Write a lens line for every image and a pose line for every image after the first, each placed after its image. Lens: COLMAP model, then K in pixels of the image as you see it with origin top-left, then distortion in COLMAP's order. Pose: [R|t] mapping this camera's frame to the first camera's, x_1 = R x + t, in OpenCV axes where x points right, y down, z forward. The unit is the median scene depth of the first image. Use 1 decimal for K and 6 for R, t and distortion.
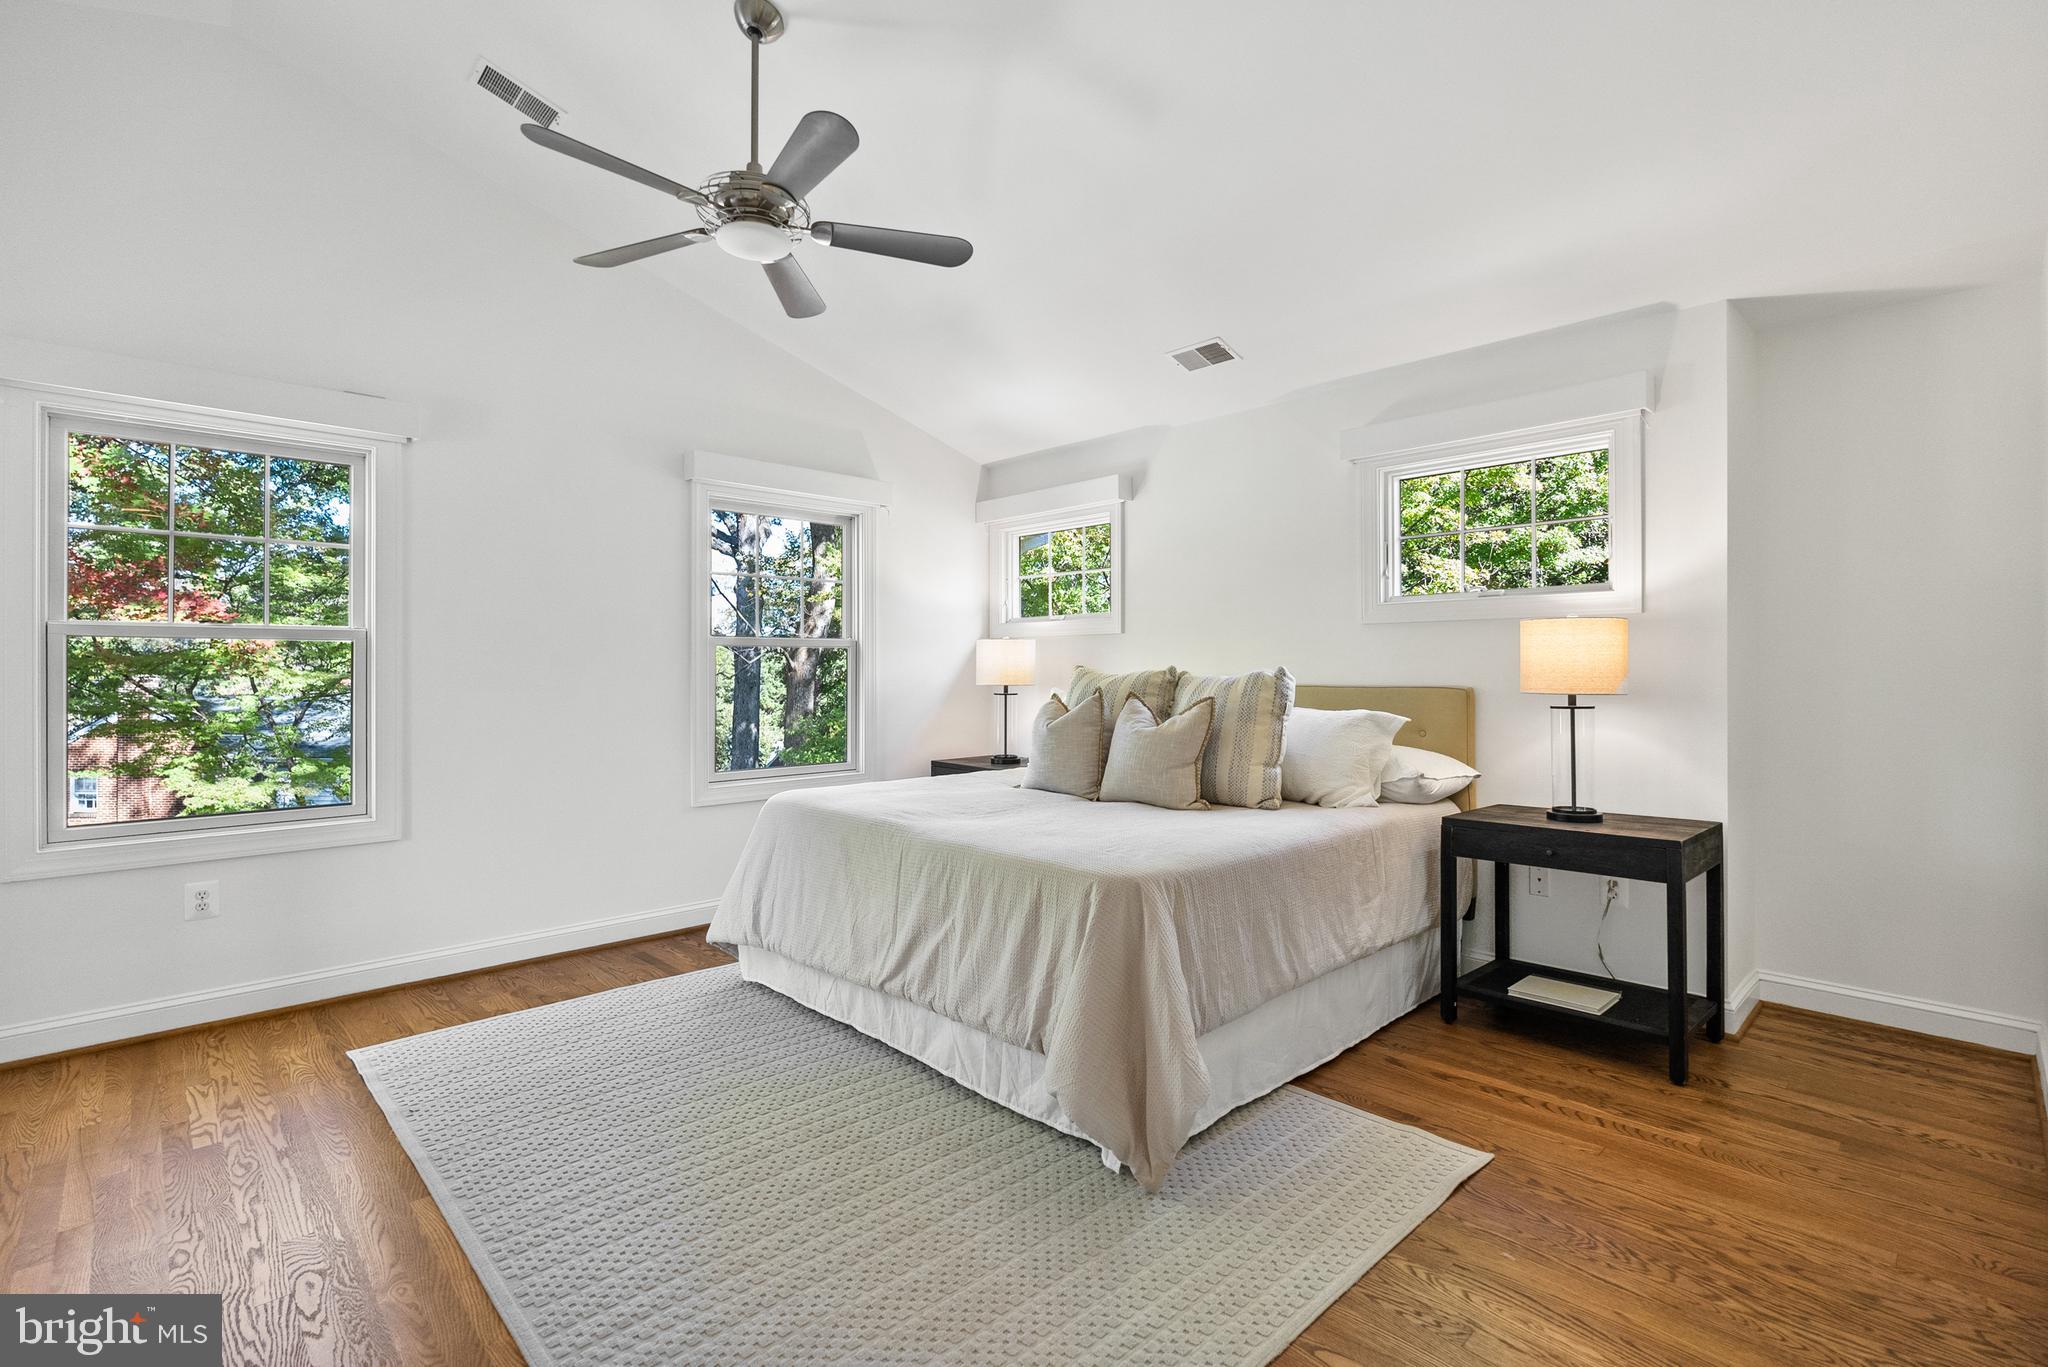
lens RADIAL K [[930.5, 0, 1030.8], [0, 930.5, 652.1], [0, 0, 1]] dist [-0.005596, 0.000320]
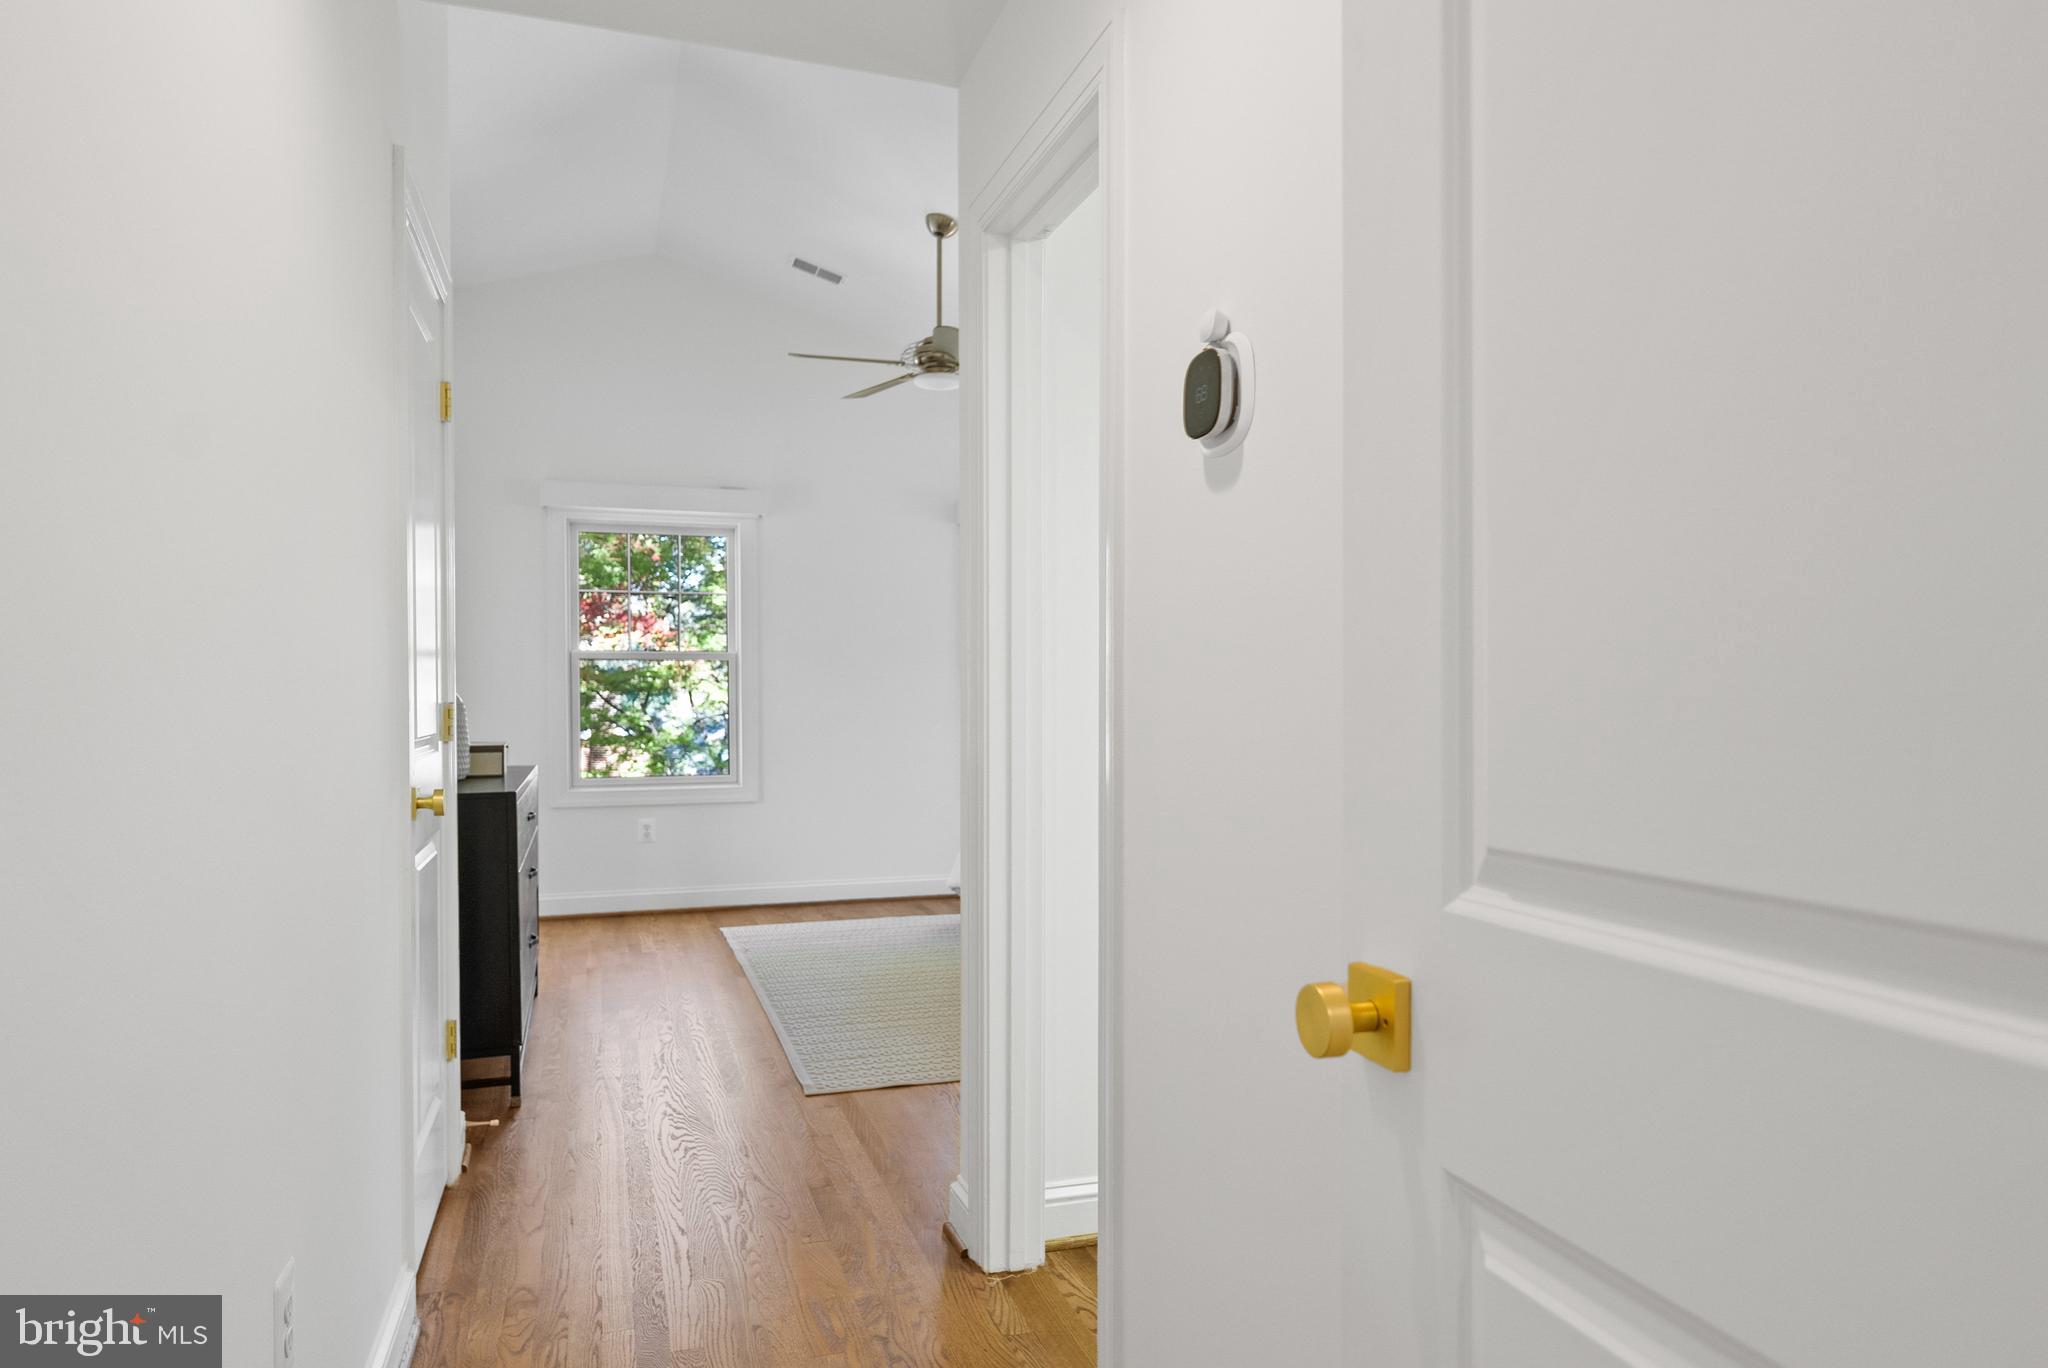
lens RADIAL K [[1258.1, 0, 1023.8], [0, 1258.1, 687.6], [0, 0, 1]] dist [-0.003906, -0.000133]
pose [[0.902615, 0.002841, -0.430439, 0.501732], [0.004307, 0.999869, 0.015630, 0.001643], [0.430427, -0.015961, 0.902484, -0.539781]]
